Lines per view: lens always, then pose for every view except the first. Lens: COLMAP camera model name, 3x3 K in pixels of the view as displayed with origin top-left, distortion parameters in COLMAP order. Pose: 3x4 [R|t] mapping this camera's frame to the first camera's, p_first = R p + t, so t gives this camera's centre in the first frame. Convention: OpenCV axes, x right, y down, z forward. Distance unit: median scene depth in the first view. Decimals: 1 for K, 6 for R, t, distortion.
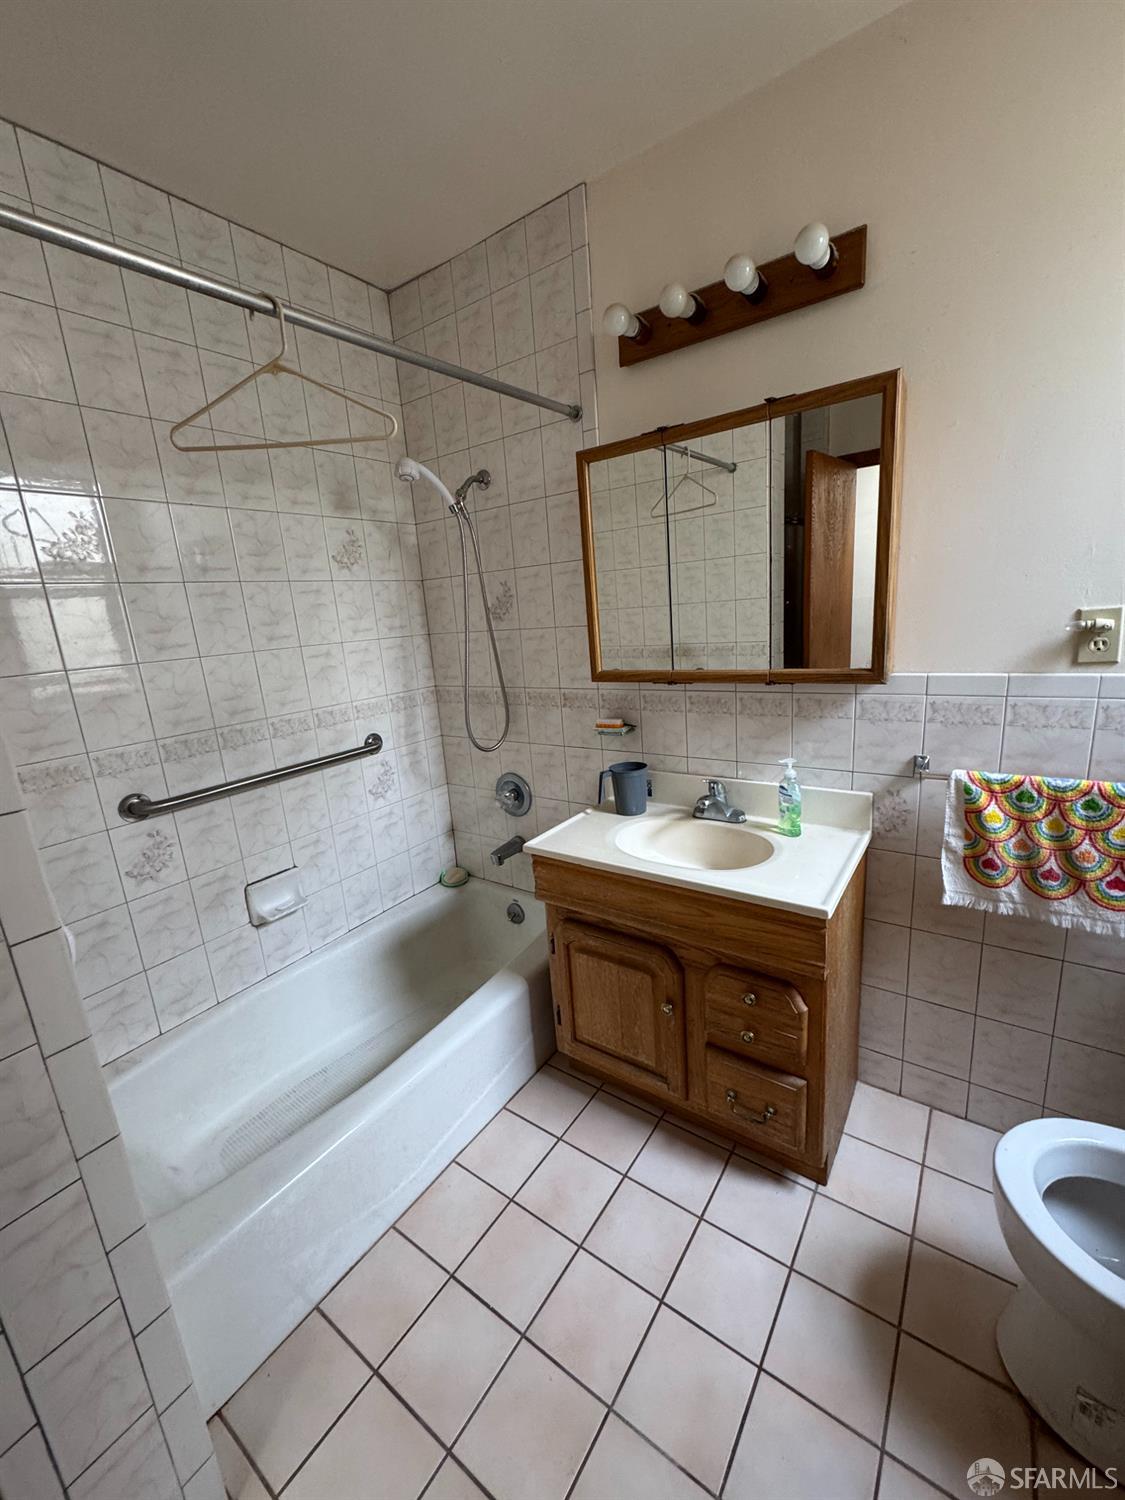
lens RADIAL K [[599.5, 0, 558.2], [0, 599.5, 747.5], [0, 0, 1]] dist [-0.007038, 0.000062]
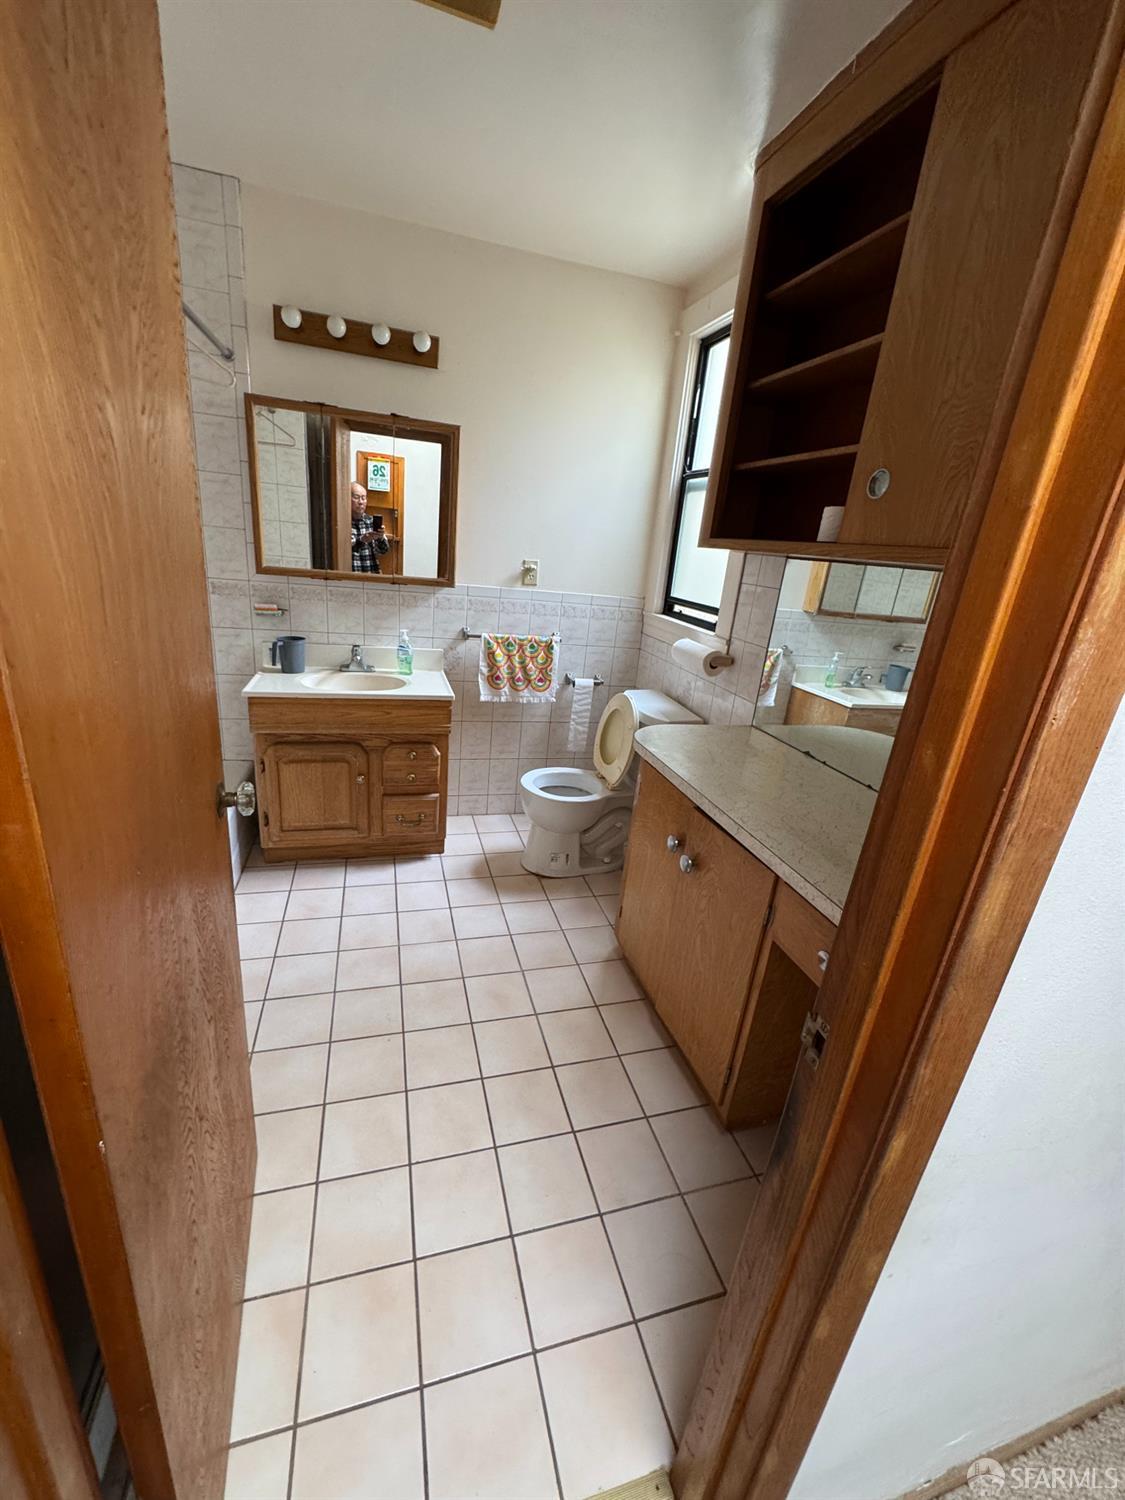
lens RADIAL K [[599.5, 0, 563.7], [0, 599.5, 753.4], [0, 0, 1]] dist [-0.007038, 0.000062]
pose [[0.602700, -0.130966, 0.787147, -0.820157], [0.041420, 0.990244, 0.133044, 0.178351], [-0.796892, -0.047582, 0.602245, -0.470096]]
